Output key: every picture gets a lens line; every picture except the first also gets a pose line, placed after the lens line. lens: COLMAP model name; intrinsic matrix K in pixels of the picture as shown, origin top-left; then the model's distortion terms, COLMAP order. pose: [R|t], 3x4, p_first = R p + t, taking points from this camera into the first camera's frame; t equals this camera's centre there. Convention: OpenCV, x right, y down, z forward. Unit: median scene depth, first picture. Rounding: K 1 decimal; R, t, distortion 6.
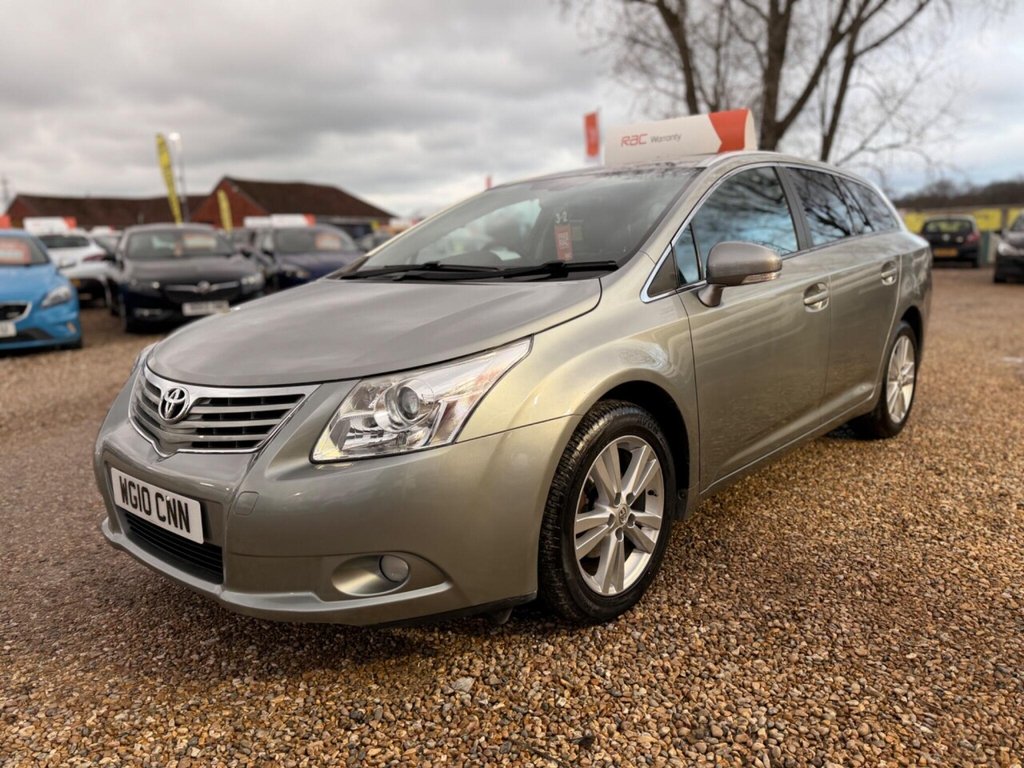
lens RADIAL K [[794.9, 0, 520.0], [0, 794.9, 389.1], [0, 0, 1]] dist [0.056007, -0.082704]
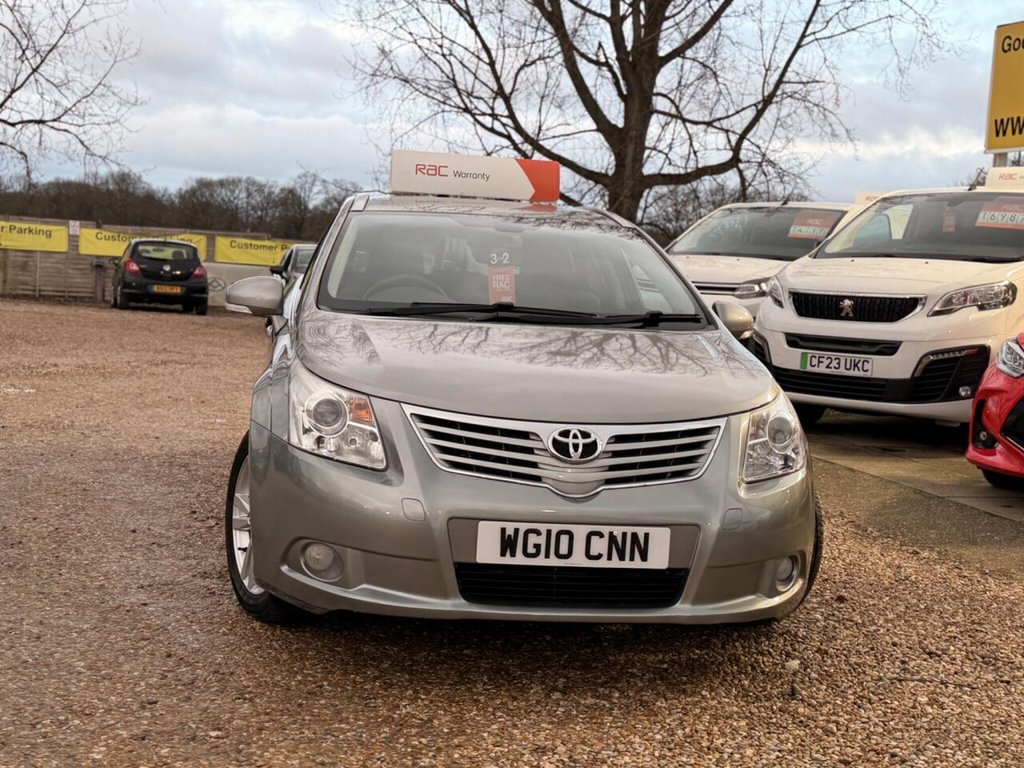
lens RADIAL K [[1317.2, 0, 512.0], [0, 1317.2, 384.0], [0, 0, 1]] dist [0.216373, -0.502520]
pose [[0.647336, 0.002937, 0.762199, -1.534646], [0.063073, 0.996357, -0.057407, 0.029314], [-0.759591, 0.085236, 0.644792, -0.005454]]
